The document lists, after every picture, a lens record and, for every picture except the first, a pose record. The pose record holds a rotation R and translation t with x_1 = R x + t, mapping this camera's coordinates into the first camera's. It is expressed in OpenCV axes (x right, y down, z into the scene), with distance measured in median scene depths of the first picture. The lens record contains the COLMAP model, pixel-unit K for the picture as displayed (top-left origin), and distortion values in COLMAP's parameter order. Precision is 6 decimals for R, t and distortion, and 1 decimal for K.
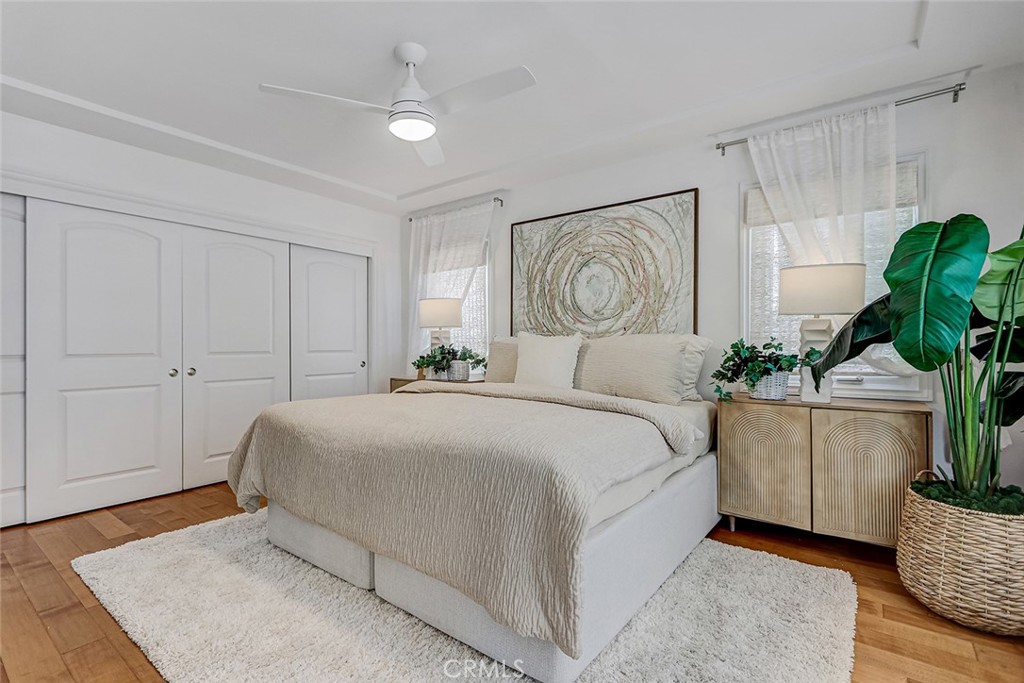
lens RADIAL K [[467.1, 0, 506.3], [0, 467.1, 344.1], [0, 0, 1]] dist [0.002749, -0.001058]
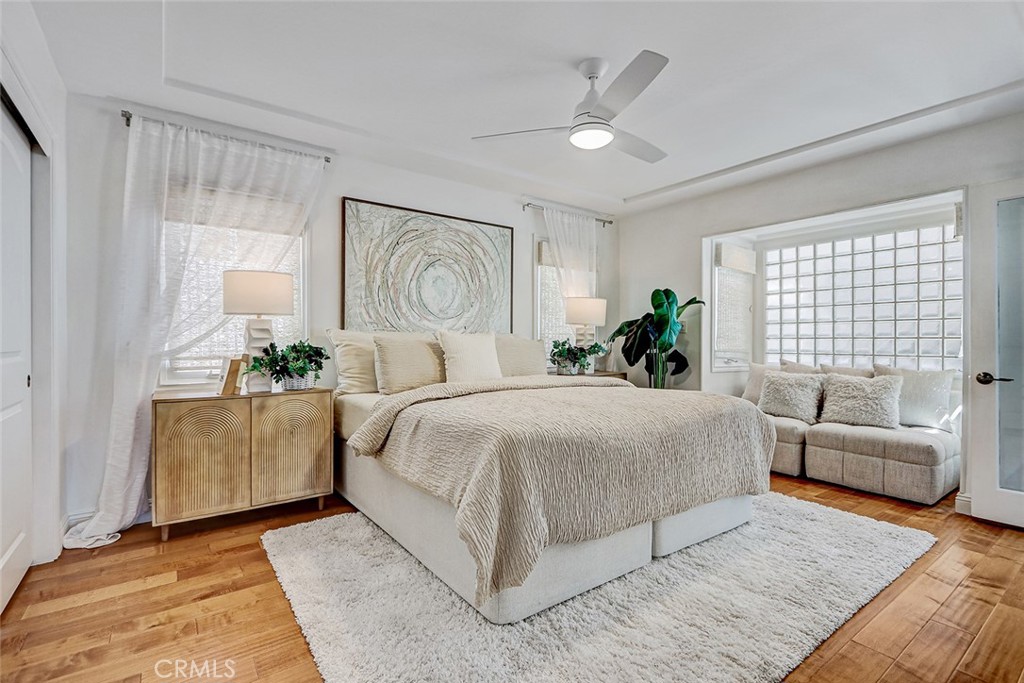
lens RADIAL K [[467.1, 0, 506.0], [0, 467.1, 340.5], [0, 0, 1]] dist [0.002749, -0.001058]
pose [[0.295962, 0.006131, 0.955180, -0.770964], [-0.003268, 0.999980, -0.005406, 0.004842], [-0.955194, -0.001521, 0.295976, 0.519085]]
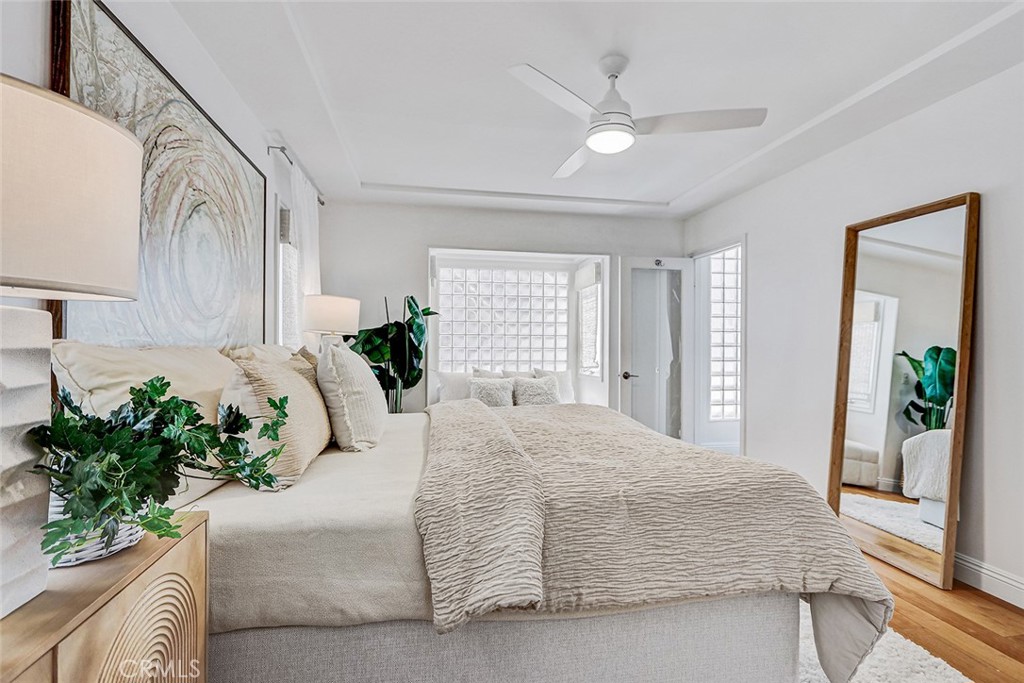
lens RADIAL K [[467.1, 0, 501.4], [0, 467.1, 340.5], [0, 0, 1]] dist [0.002749, -0.001058]
pose [[-0.719434, 0.006775, 0.694527, -0.432133], [-0.001948, 0.999929, -0.011773, -0.017530], [-0.694558, -0.009823, -0.719370, 1.118666]]
